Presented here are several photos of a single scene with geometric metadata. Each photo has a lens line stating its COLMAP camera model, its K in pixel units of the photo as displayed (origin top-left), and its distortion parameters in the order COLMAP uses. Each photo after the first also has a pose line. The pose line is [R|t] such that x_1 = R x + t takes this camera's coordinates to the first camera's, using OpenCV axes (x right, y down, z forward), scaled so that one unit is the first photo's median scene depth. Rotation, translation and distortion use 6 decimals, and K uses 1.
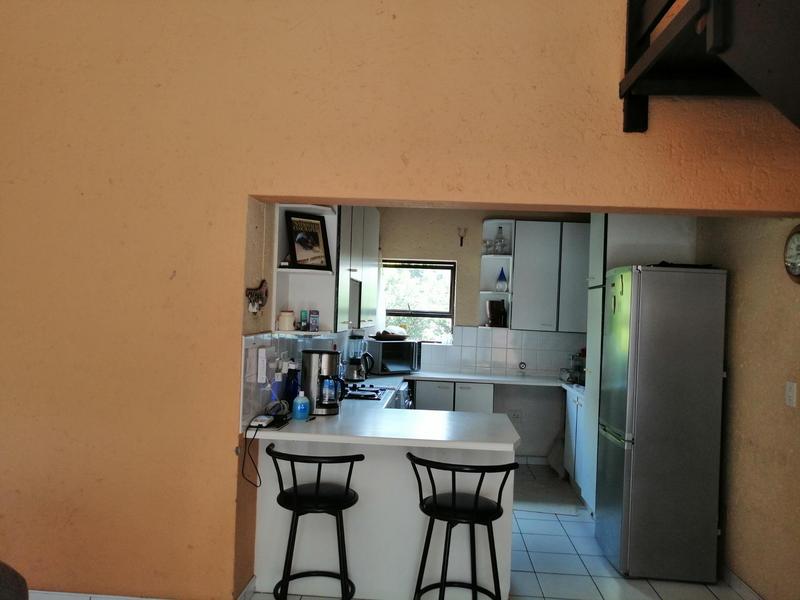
lens RADIAL K [[607.0, 0, 400.5], [0, 607.0, 296.5], [0, 0, 1]] dist [0.008479, 0.008874]
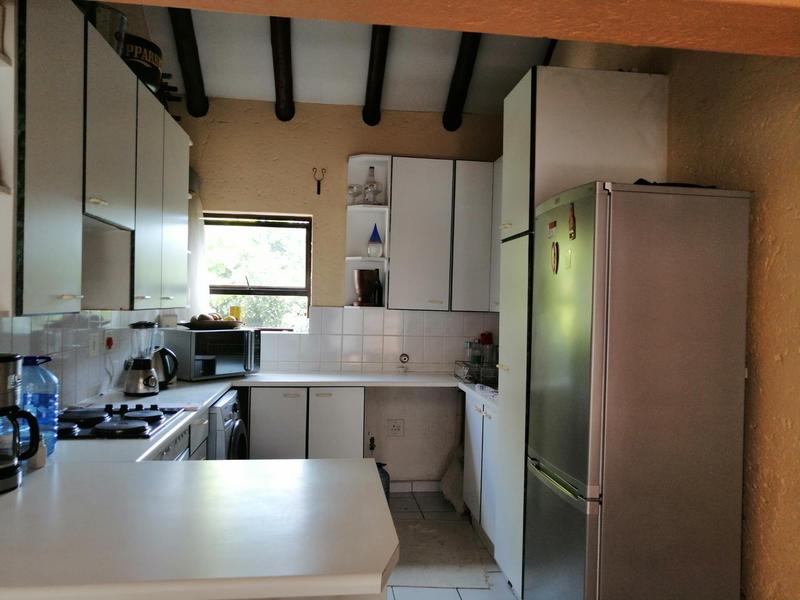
lens RADIAL K [[607.0, 0, 400.5], [0, 607.0, 296.5], [0, 0, 1]] dist [0.008479, 0.008874]
pose [[0.981711, -0.016314, 0.189676, 0.060659], [0.012155, 0.999660, 0.023068, 0.022966], [-0.189988, -0.020340, 0.981576, 0.294616]]
